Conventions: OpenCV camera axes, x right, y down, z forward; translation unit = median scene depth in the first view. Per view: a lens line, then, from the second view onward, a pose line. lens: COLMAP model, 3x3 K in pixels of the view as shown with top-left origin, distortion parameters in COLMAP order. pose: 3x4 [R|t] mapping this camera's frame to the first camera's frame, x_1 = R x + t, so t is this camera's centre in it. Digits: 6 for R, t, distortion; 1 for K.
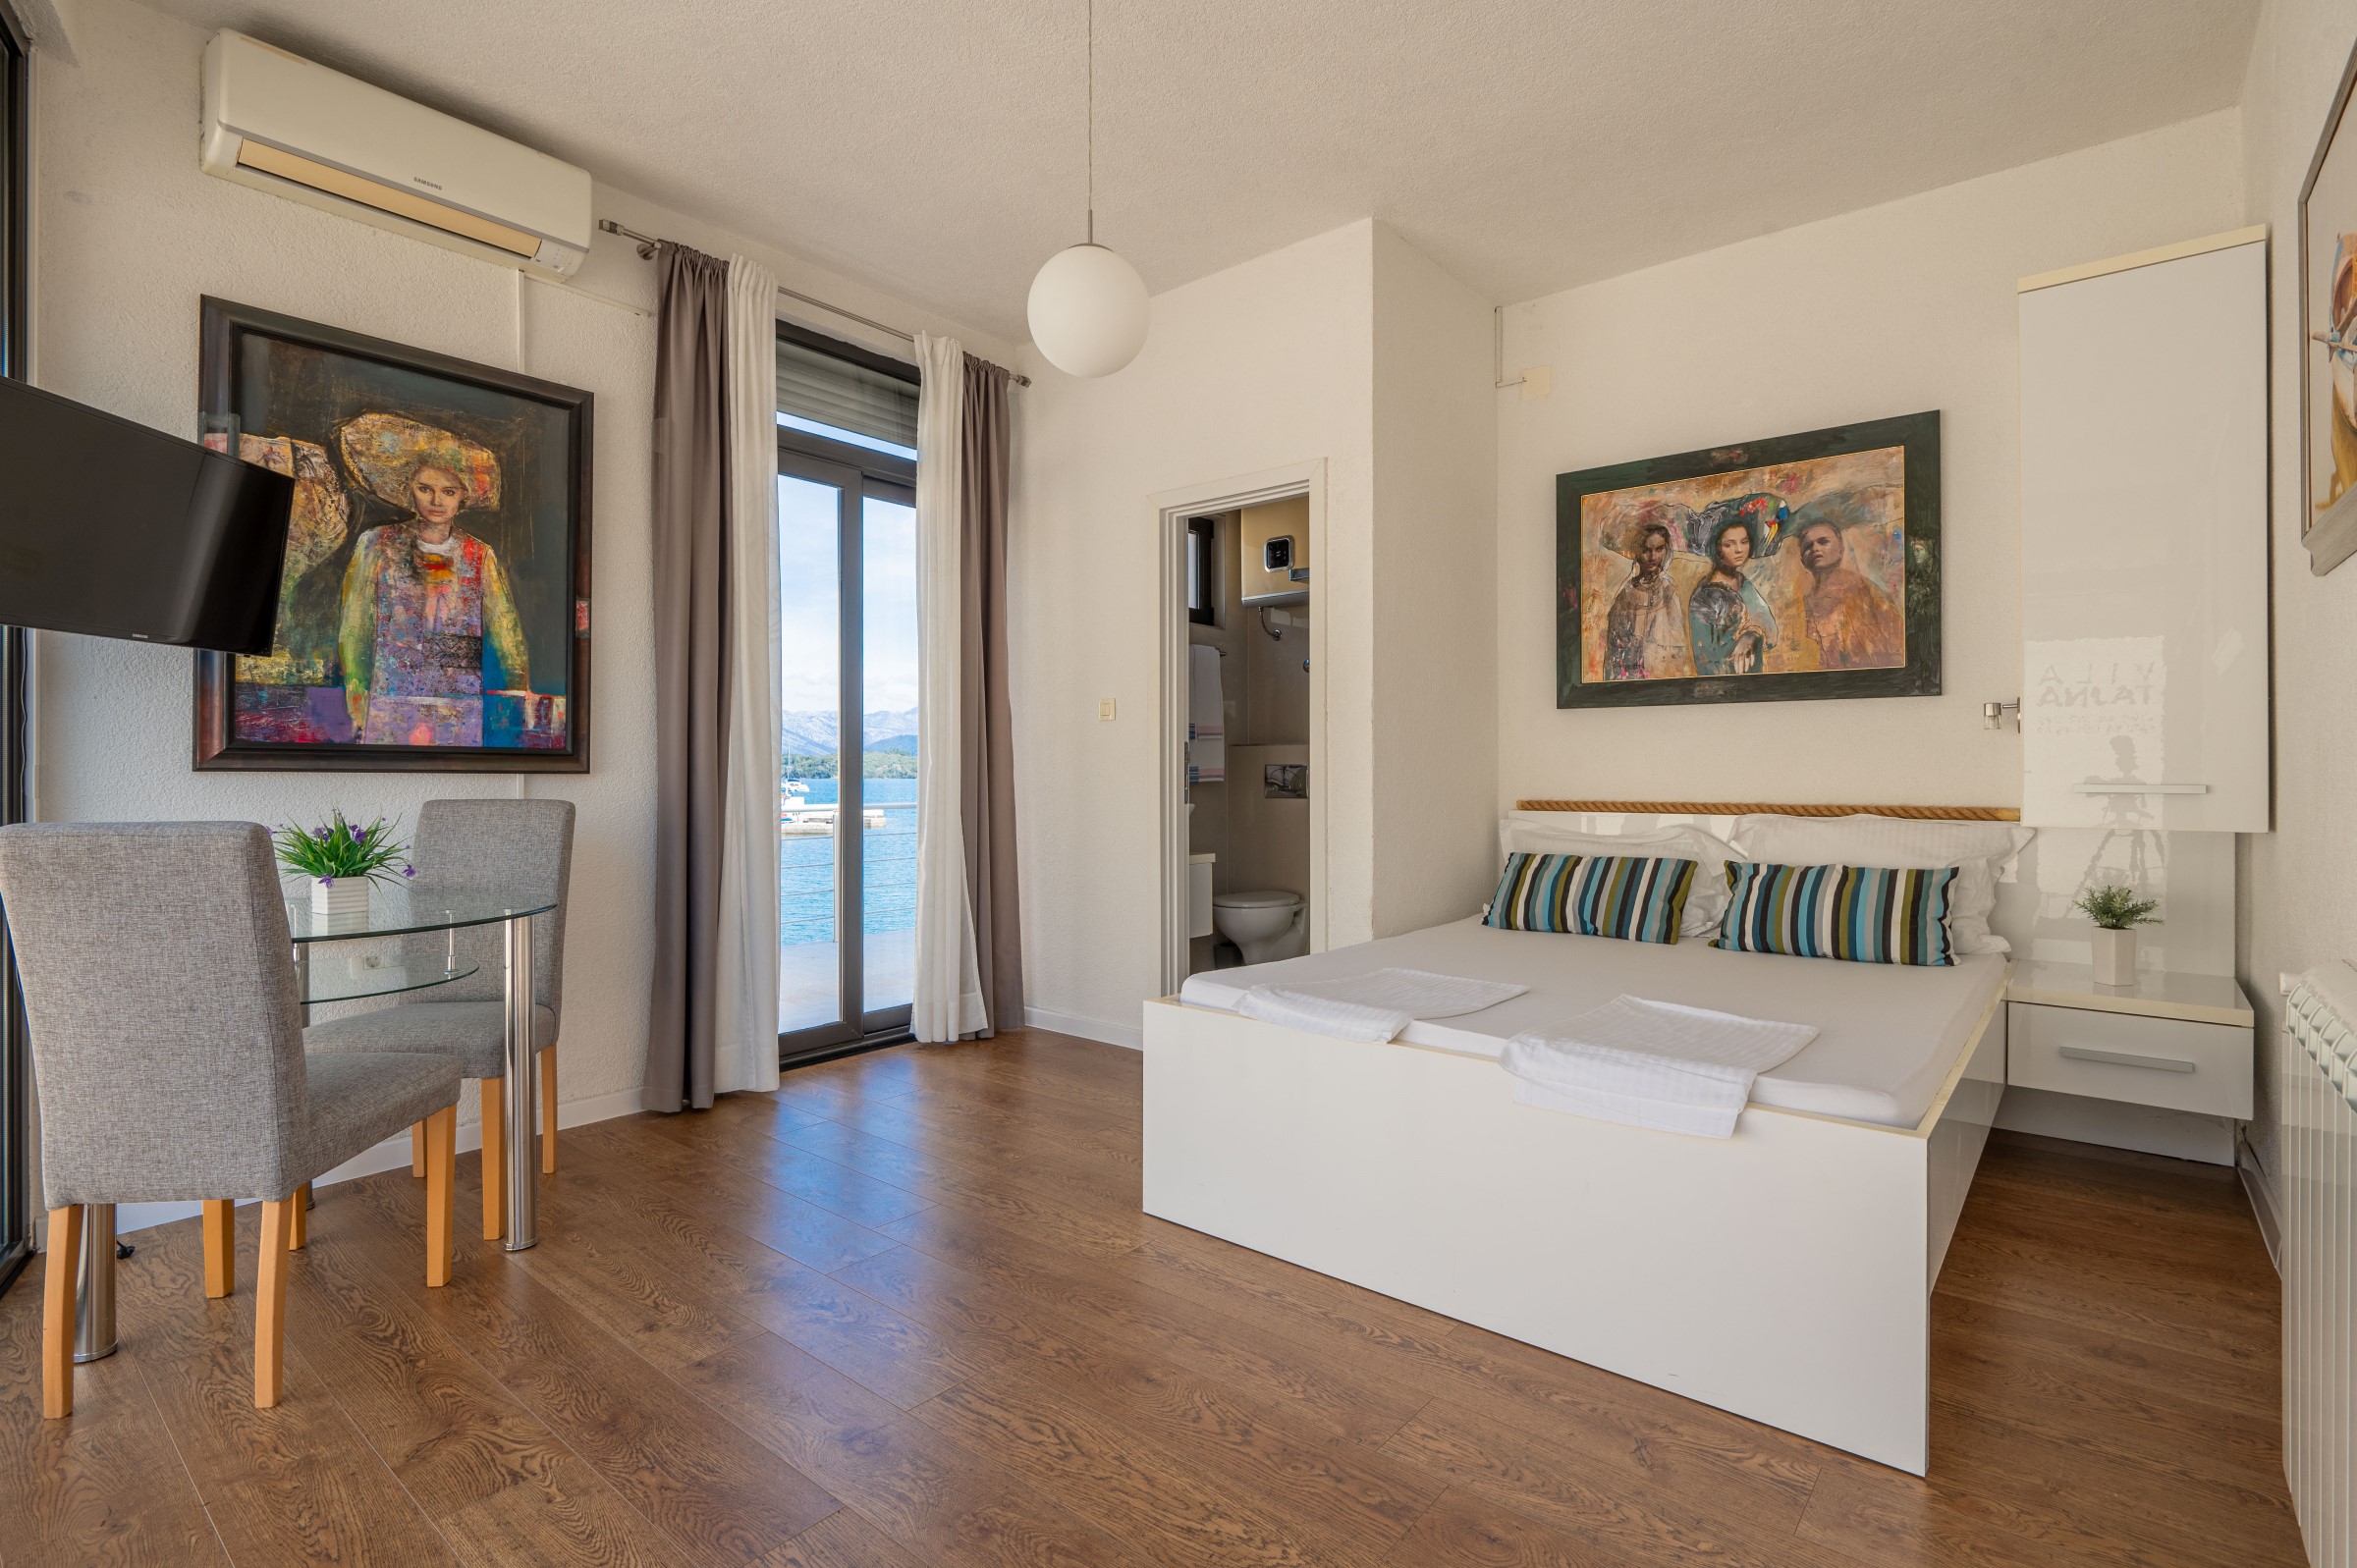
lens RADIAL K [[1099.5, 0, 1167.7], [0, 1099.5, 777.1], [0, 0, 1]] dist [-0.003132, -0.001176]
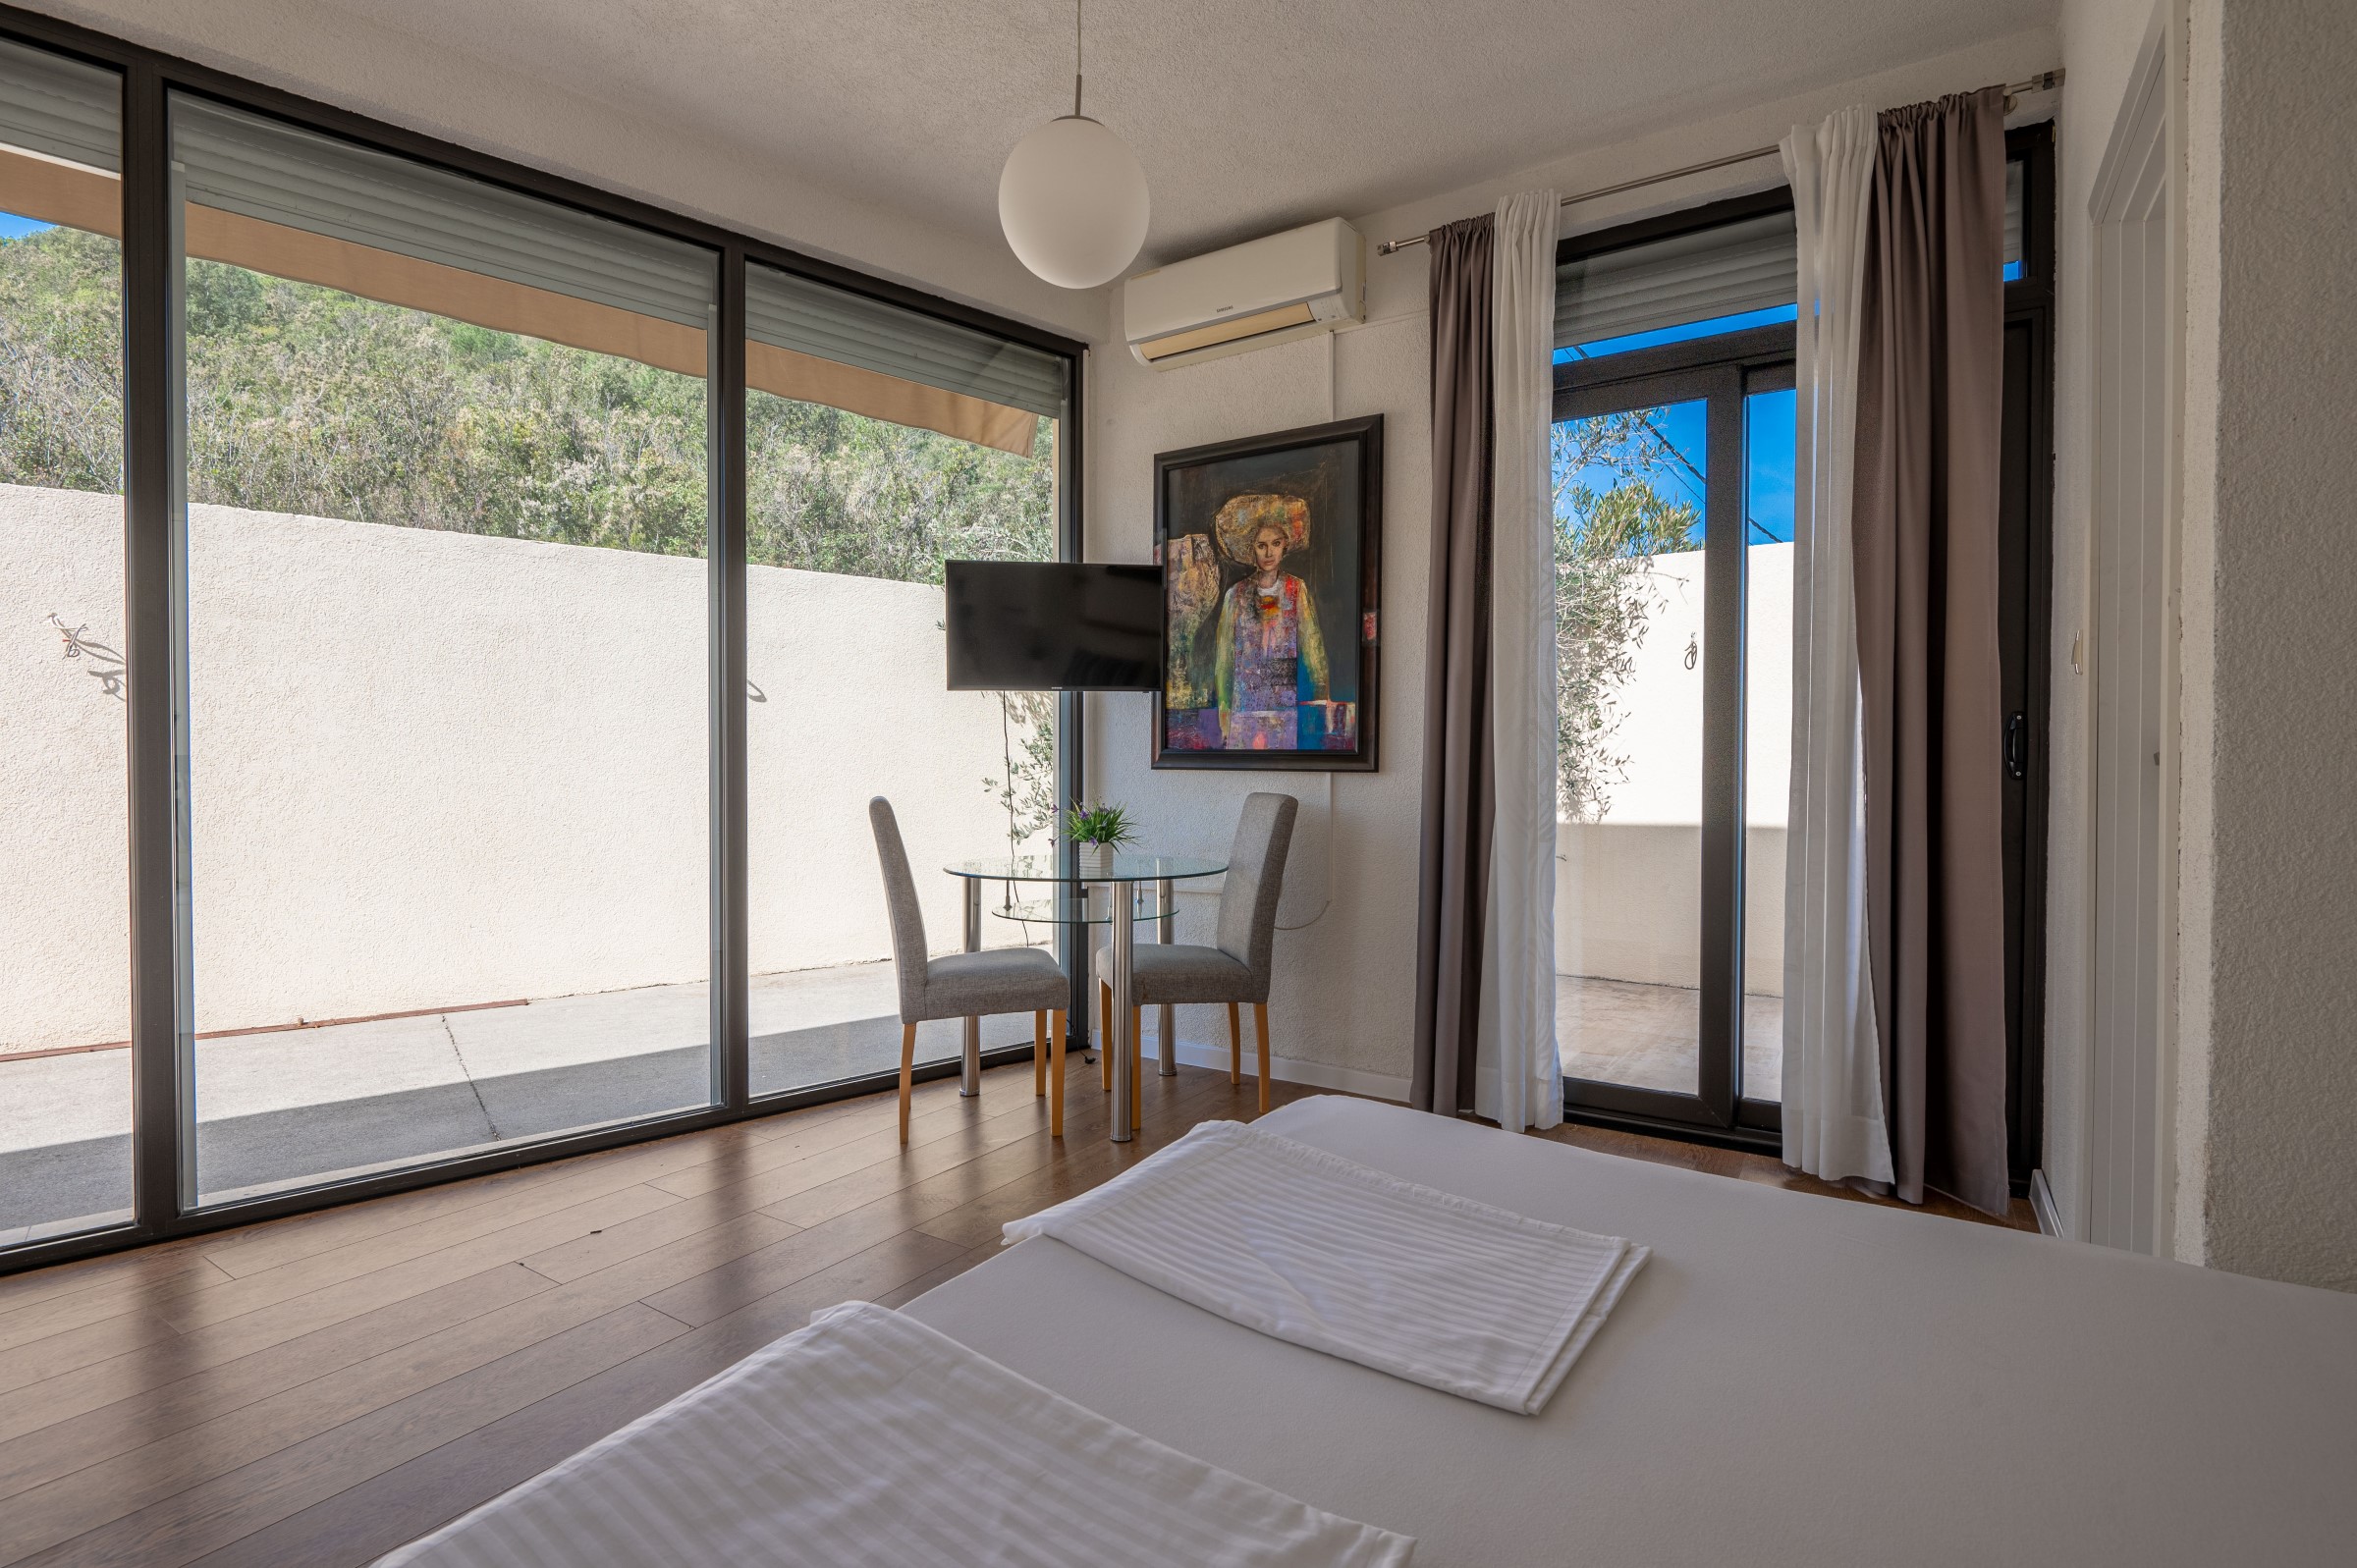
lens RADIAL K [[1099.5, 0, 1167.7], [0, 1099.5, 777.1], [0, 0, 1]] dist [-0.003132, -0.001176]
pose [[0.127188, 0.023864, -0.991592, 0.556586], [0.000863, 0.999707, 0.024170, -0.026853], [0.991878, -0.003930, 0.127130, 0.714595]]
